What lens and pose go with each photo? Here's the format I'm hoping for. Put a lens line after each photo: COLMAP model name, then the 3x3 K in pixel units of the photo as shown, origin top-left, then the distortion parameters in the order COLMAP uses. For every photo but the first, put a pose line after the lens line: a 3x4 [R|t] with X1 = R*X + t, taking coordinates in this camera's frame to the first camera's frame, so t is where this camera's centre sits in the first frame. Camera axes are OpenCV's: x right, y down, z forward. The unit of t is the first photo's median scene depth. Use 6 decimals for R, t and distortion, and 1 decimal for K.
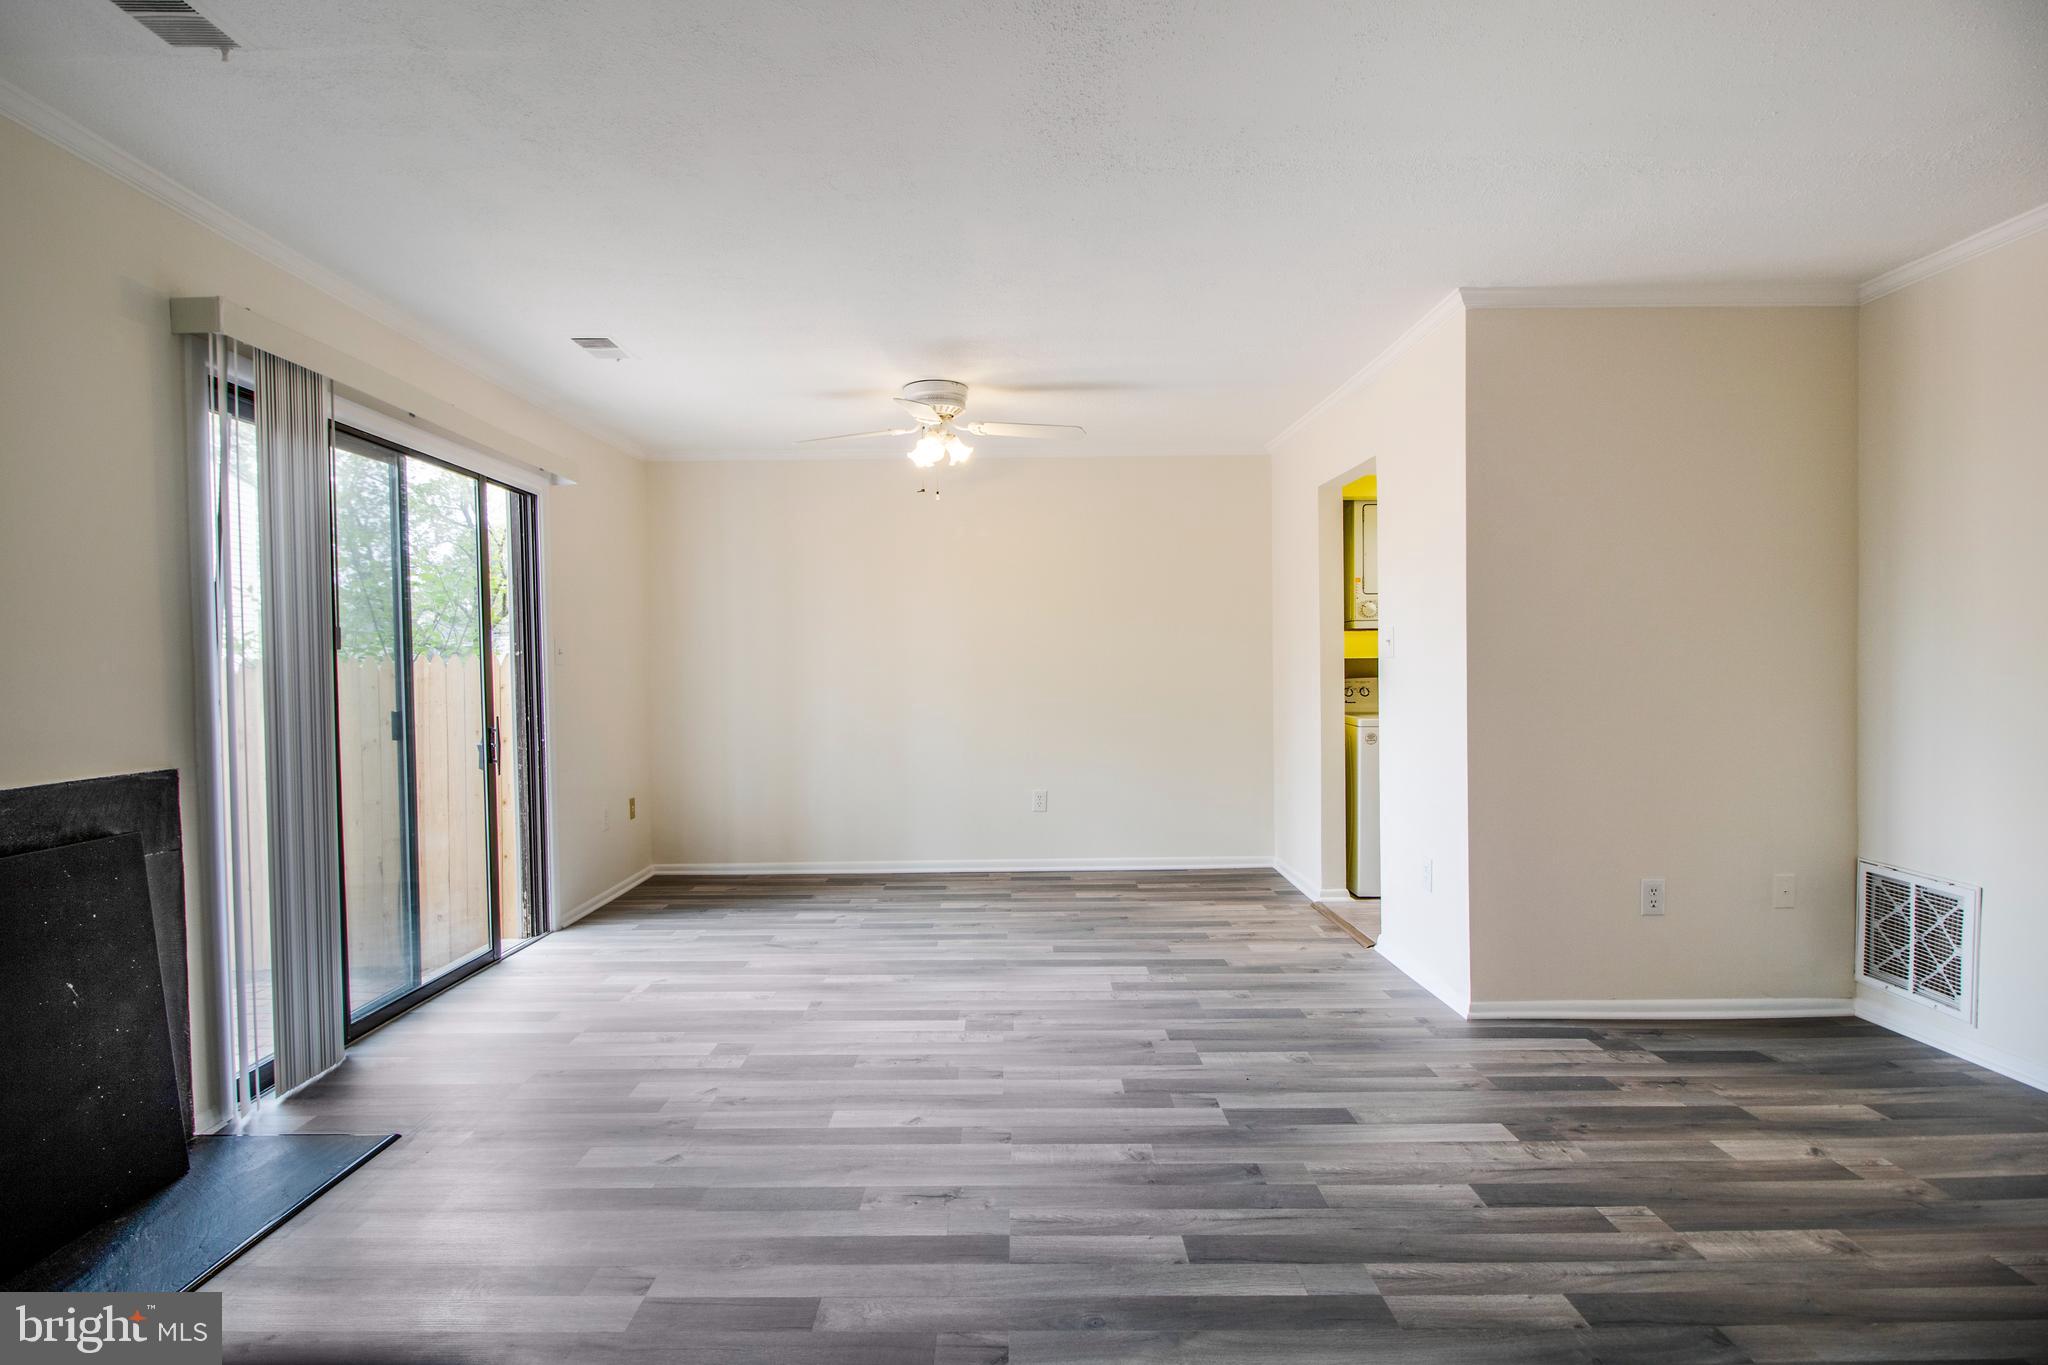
lens RADIAL K [[982.3, 0, 1021.8], [0, 982.3, 684.3], [0, 0, 1]] dist [-0.011237, -0.000269]
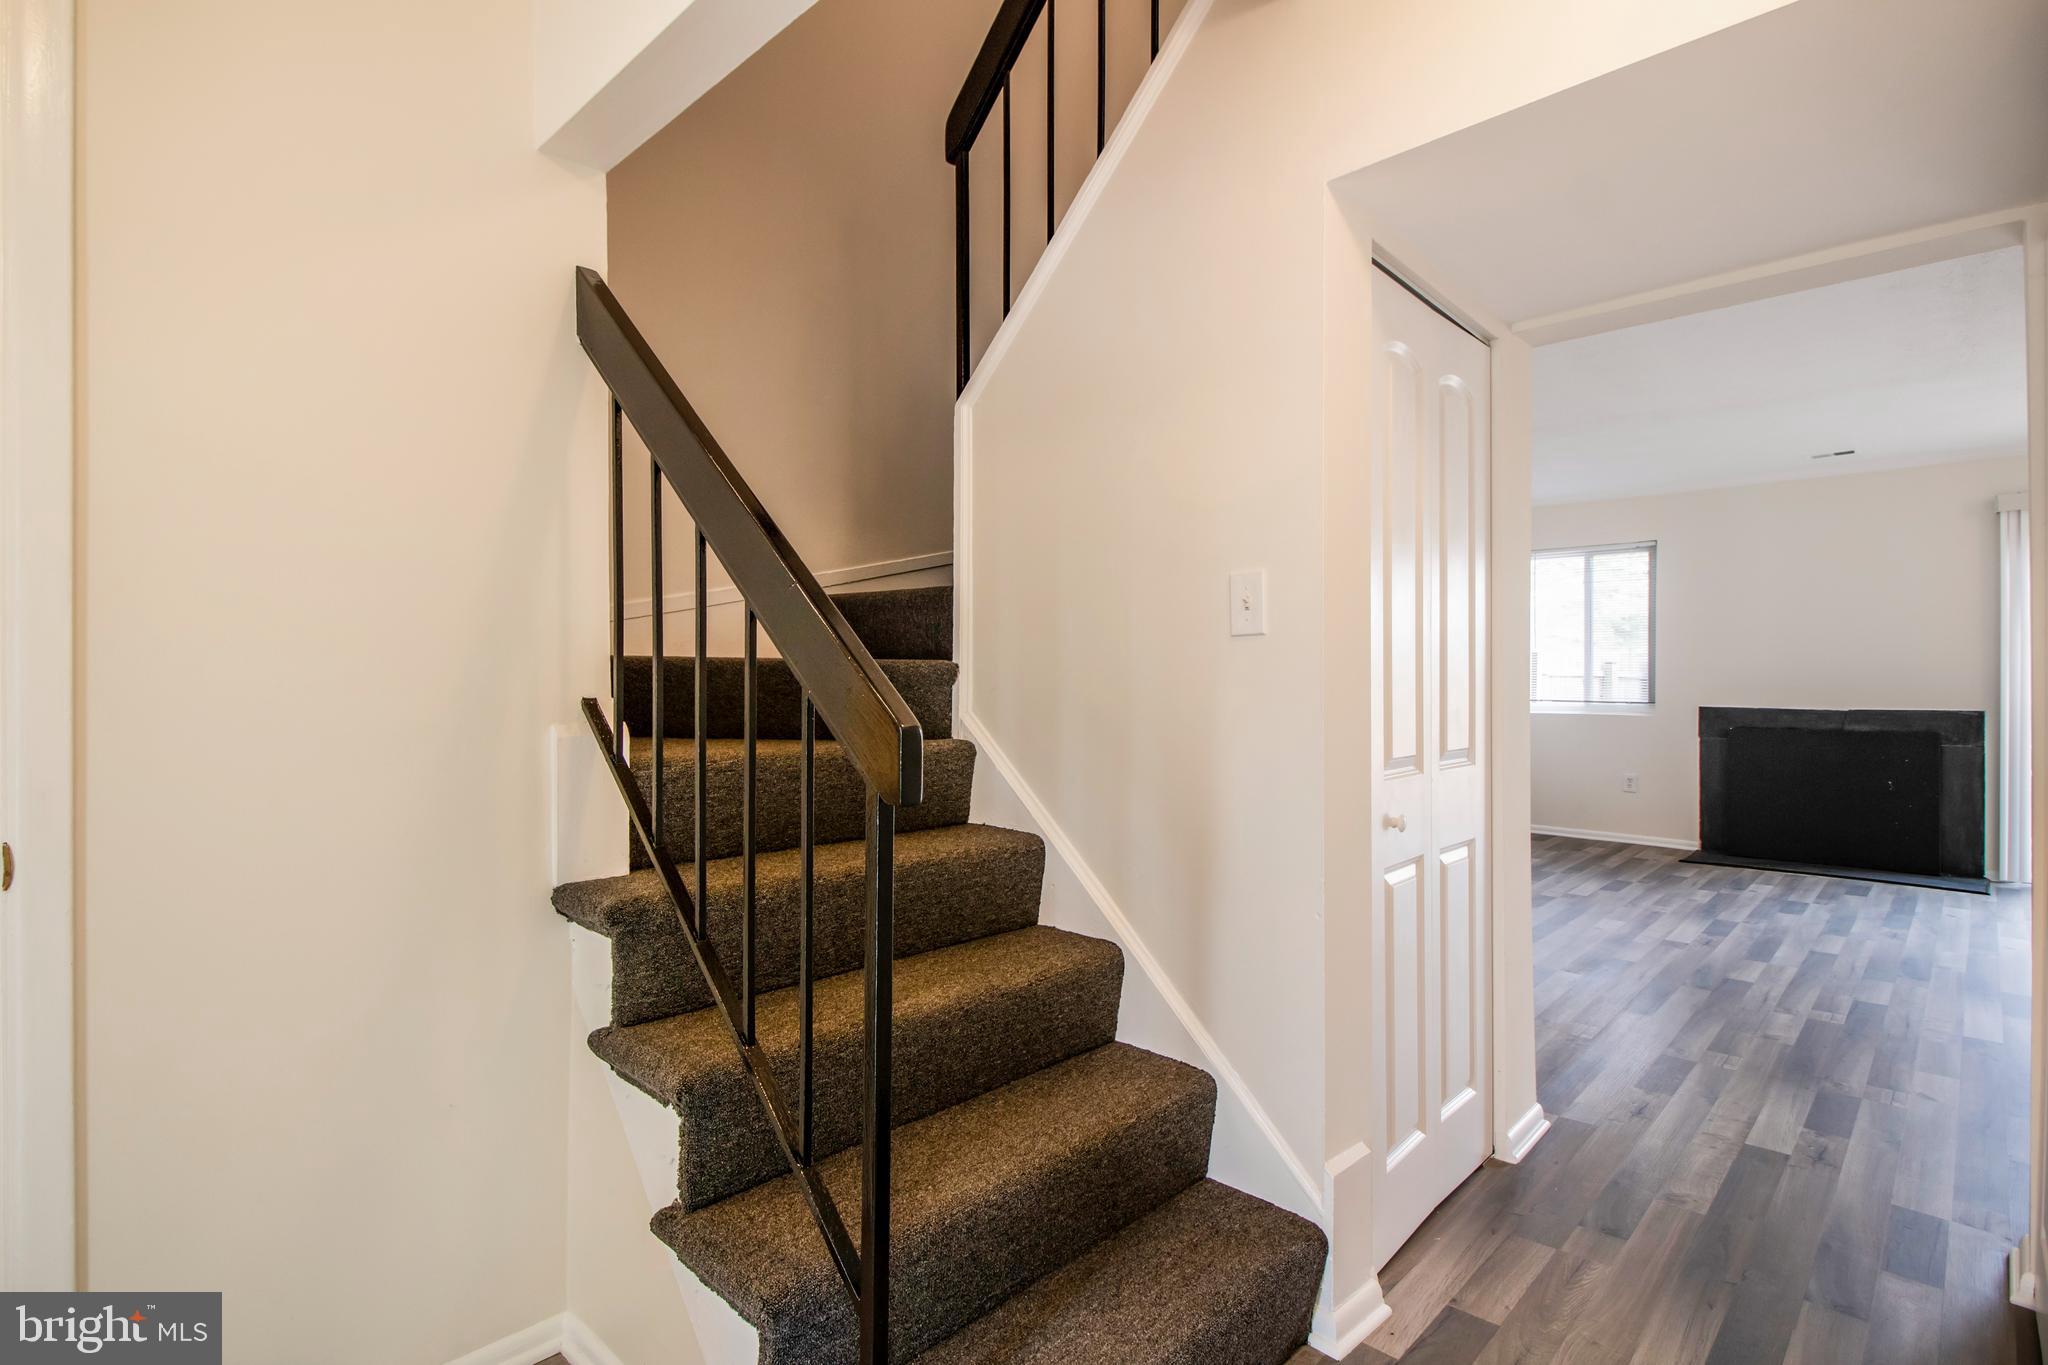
lens RADIAL K [[982.3, 0, 1016.8], [0, 982.3, 686.4], [0, 0, 1]] dist [-0.011237, -0.000269]
pose [[-0.707175, 0.018265, -0.706803, 2.401722], [-0.005712, 0.999486, 0.031544, -0.030683], [0.707016, 0.026344, -0.706707, 1.050292]]
